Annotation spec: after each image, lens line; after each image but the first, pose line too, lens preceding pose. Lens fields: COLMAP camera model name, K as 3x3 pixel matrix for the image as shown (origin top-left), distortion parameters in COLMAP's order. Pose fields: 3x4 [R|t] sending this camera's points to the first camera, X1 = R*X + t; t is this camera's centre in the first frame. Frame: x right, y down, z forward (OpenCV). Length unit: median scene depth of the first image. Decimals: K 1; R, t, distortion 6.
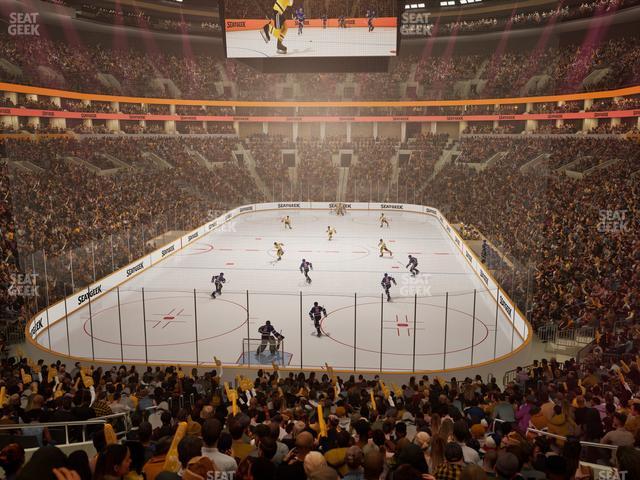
lens RADIAL K [[590.6, 0, 321.8], [0, 590.6, 251.4], [0, 0, 1]] dist [0.001521, 0.000000]
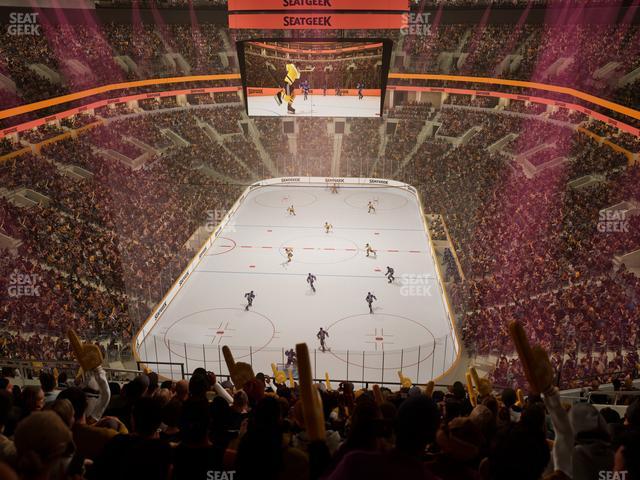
lens RADIAL K [[590.6, 0, 321.4], [0, 590.6, 249.3], [0, 0, 1]] dist [0.001521, 0.000000]
pose [[0.999904, -0.004973, 0.012965, -0.013648], [0.002686, 0.985309, 0.170759, -0.177570], [-0.013624, -0.170707, 0.985228, -0.214324]]
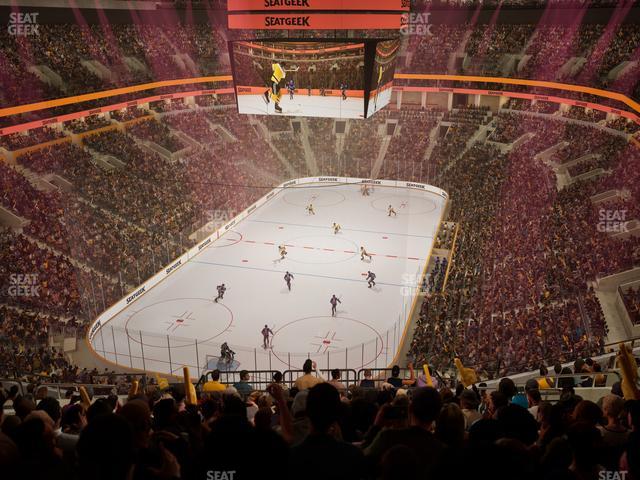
lens RADIAL K [[590.6, 0, 324.7], [0, 590.6, 250.6], [0, 0, 1]] dist [0.001521, 0.000000]
pose [[0.982435, 0.067859, -0.173828, 0.188213], [-0.036825, 0.983719, 0.175900, -0.181079], [0.182934, -0.166409, 0.968939, -0.197241]]
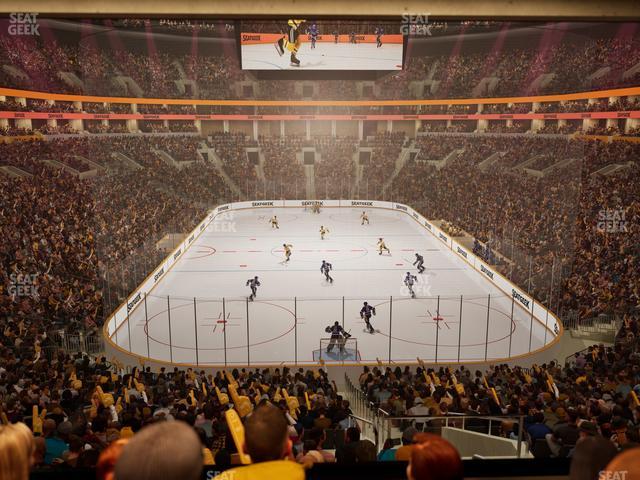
lens RADIAL K [[590.6, 0, 319.8], [0, 590.6, 251.1], [0, 0, 1]] dist [0.001521, 0.000000]
pose [[0.991458, -0.027652, 0.127462, -0.113038], [0.025530, 0.999507, 0.018248, -0.015339], [-0.127904, -0.014838, 0.991676, -0.039384]]
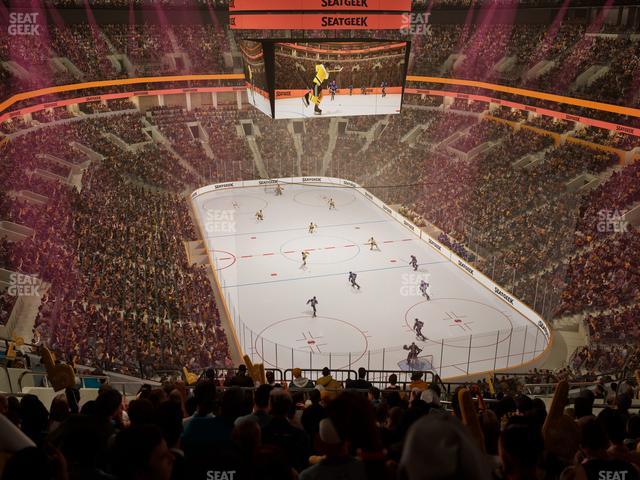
lens RADIAL K [[590.6, 0, 316.5], [0, 590.6, 249.9], [0, 0, 1]] dist [0.001521, 0.000000]
pose [[0.929552, -0.133054, 0.343845, -0.369213], [0.072201, 0.980247, 0.184128, -0.191206], [-0.361552, -0.146331, 0.920797, -0.145949]]
